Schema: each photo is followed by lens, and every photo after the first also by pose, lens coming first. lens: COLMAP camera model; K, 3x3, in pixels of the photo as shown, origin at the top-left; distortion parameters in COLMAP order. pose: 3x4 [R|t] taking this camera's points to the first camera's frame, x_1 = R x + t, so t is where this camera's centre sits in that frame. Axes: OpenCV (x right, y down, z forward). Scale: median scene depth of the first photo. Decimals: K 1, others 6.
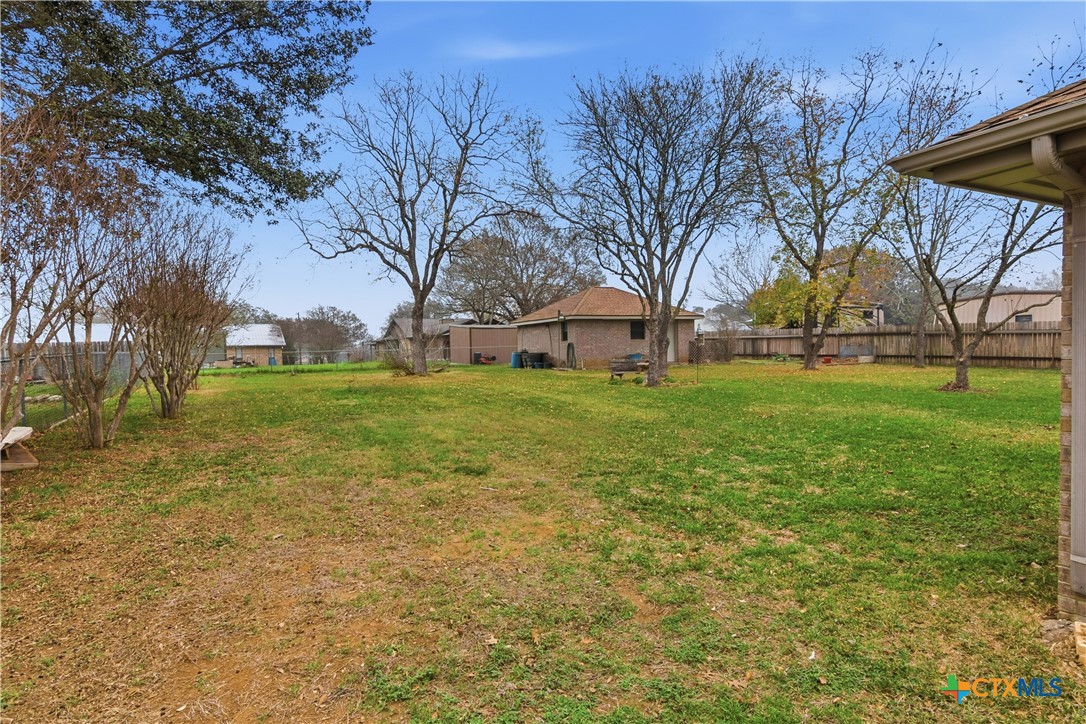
lens RADIAL K [[604.8, 0, 535.8], [0, 604.8, 363.2], [0, 0, 1]] dist [-0.002802, -0.000463]
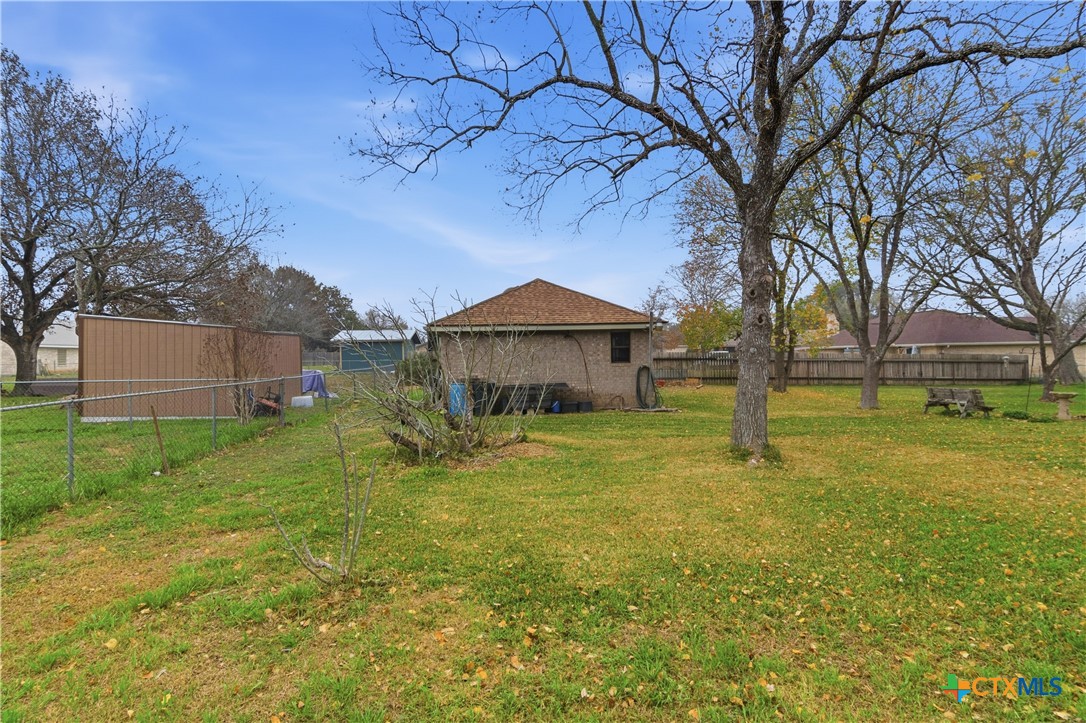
lens RADIAL K [[537.2, 0, 534.8], [0, 537.2, 364.8], [0, 0, 1]] dist [-0.008063, 0.000195]
pose [[0.363665, 0.003214, 0.931524, -0.485904], [0.026354, 0.999558, -0.013738, -0.031614], [-0.931157, 0.029545, 0.363420, 0.916085]]
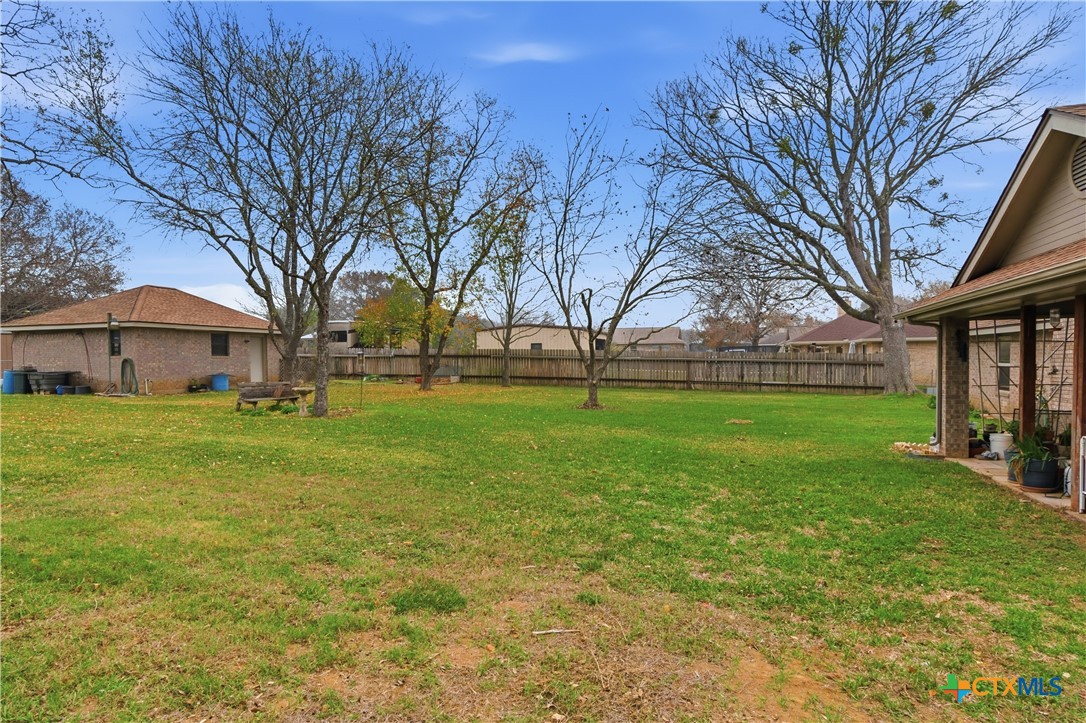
lens RADIAL K [[604.8, 0, 545.6], [0, 604.8, 366.9], [0, 0, 1]] dist [-0.002802, -0.000463]
pose [[0.707302, 0.010345, 0.706836, -0.102952], [0.005190, 0.999790, -0.019825, -0.006490], [-0.706892, 0.017691, 0.707100, 0.125920]]
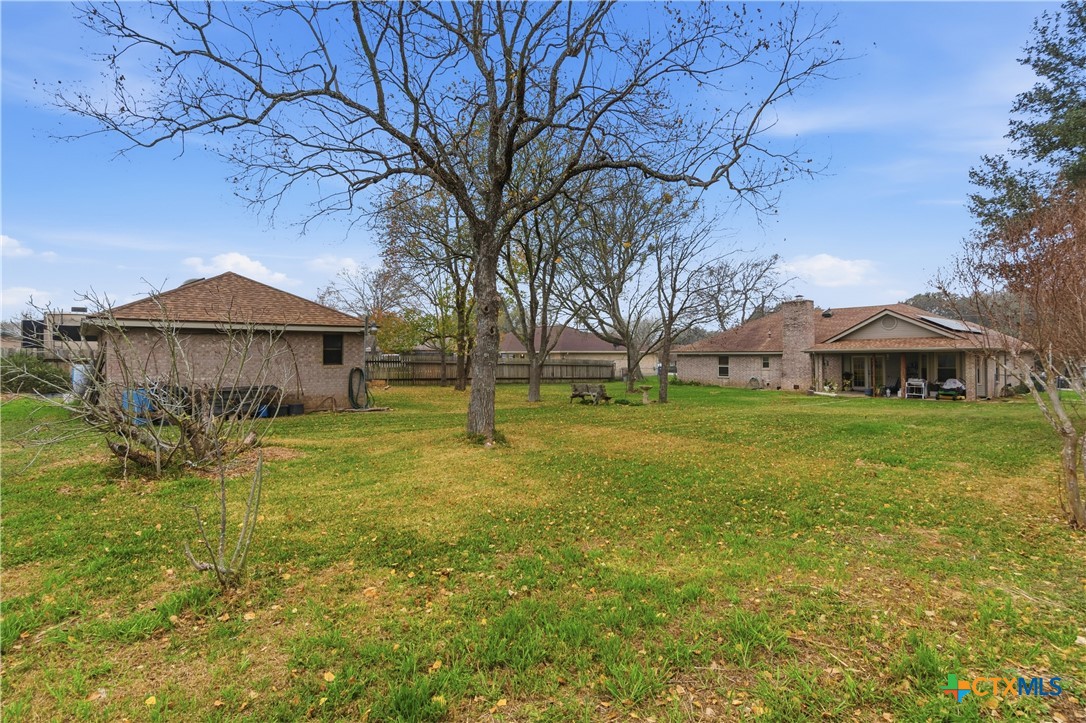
lens RADIAL K [[537.2, 0, 535.3], [0, 537.2, 356.0], [0, 0, 1]] dist [-0.008063, 0.000195]
pose [[-0.248867, 0.023590, 0.968250, -0.533139], [0.027235, 0.999478, -0.017350, -0.032519], [-0.968155, 0.022053, -0.249379, 0.972954]]
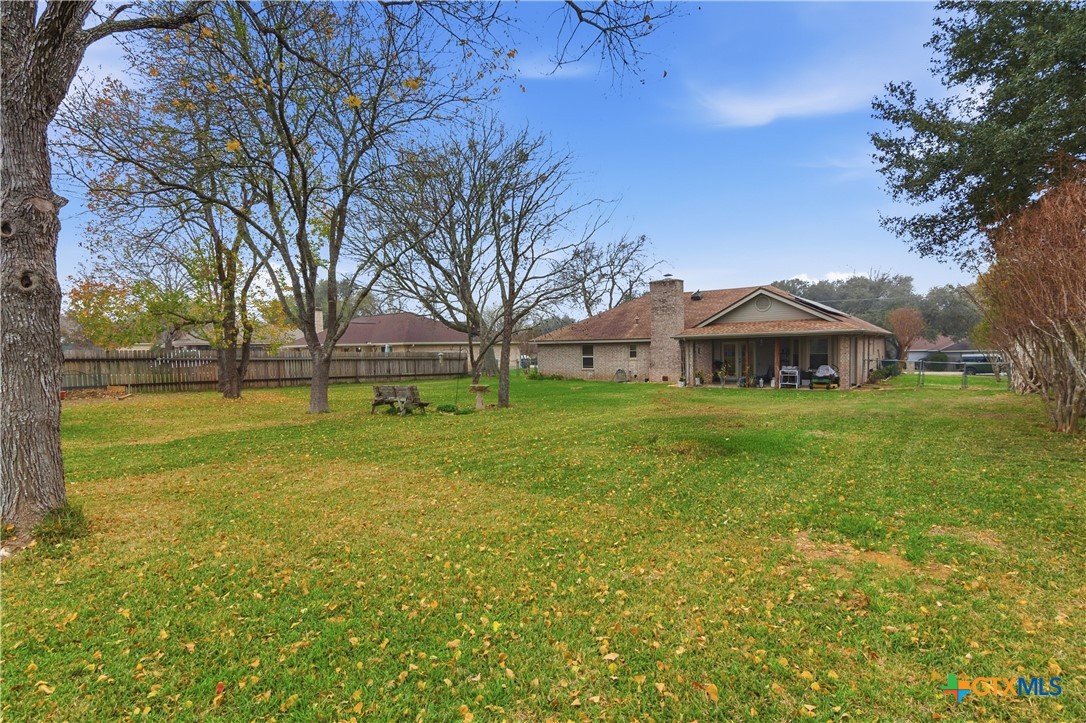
lens RADIAL K [[552.5, 0, 541.3], [0, 552.5, 387.5], [0, 0, 1]] dist [-0.007341, -0.000110]
pose [[-0.471623, -0.031423, 0.881240, -0.376778], [0.046948, 0.997053, 0.060678, -0.028507], [-0.880549, 0.069990, -0.468758, 0.849972]]
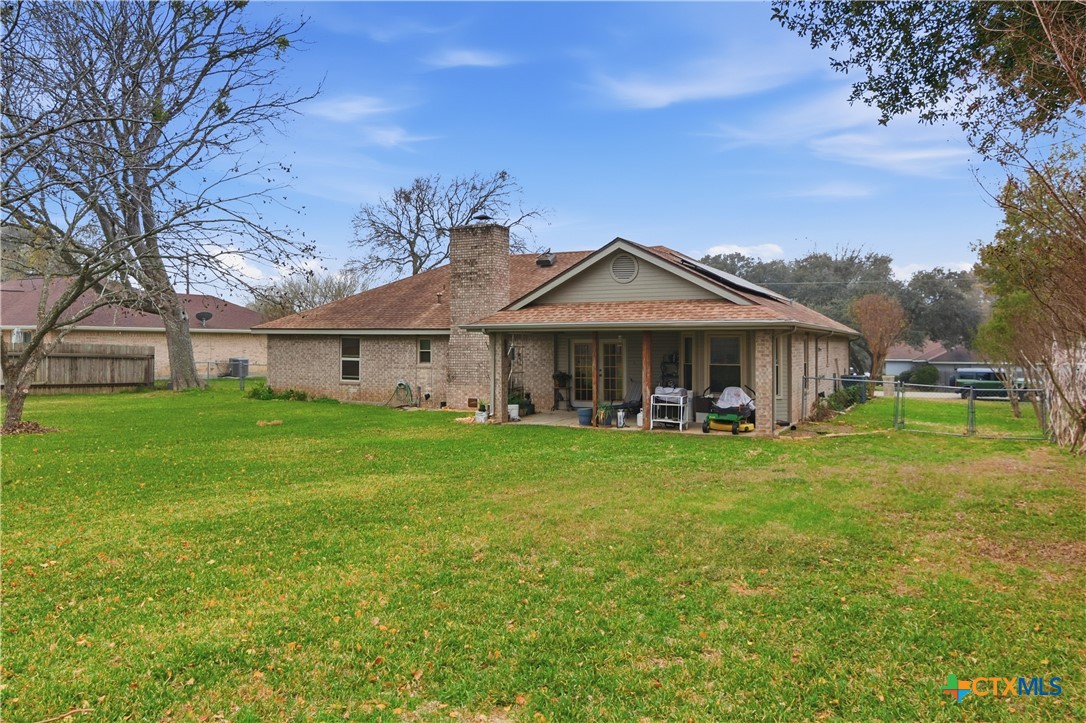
lens RADIAL K [[754.3, 0, 546.7], [0, 754.3, 350.7], [0, 0, 1]] dist [0.001281, -0.006027]
pose [[-0.605456, 0.011504, 0.795796, -0.238166], [0.021432, 0.999769, 0.001853, -0.024849], [-0.795590, 0.018177, -0.605563, 0.569406]]
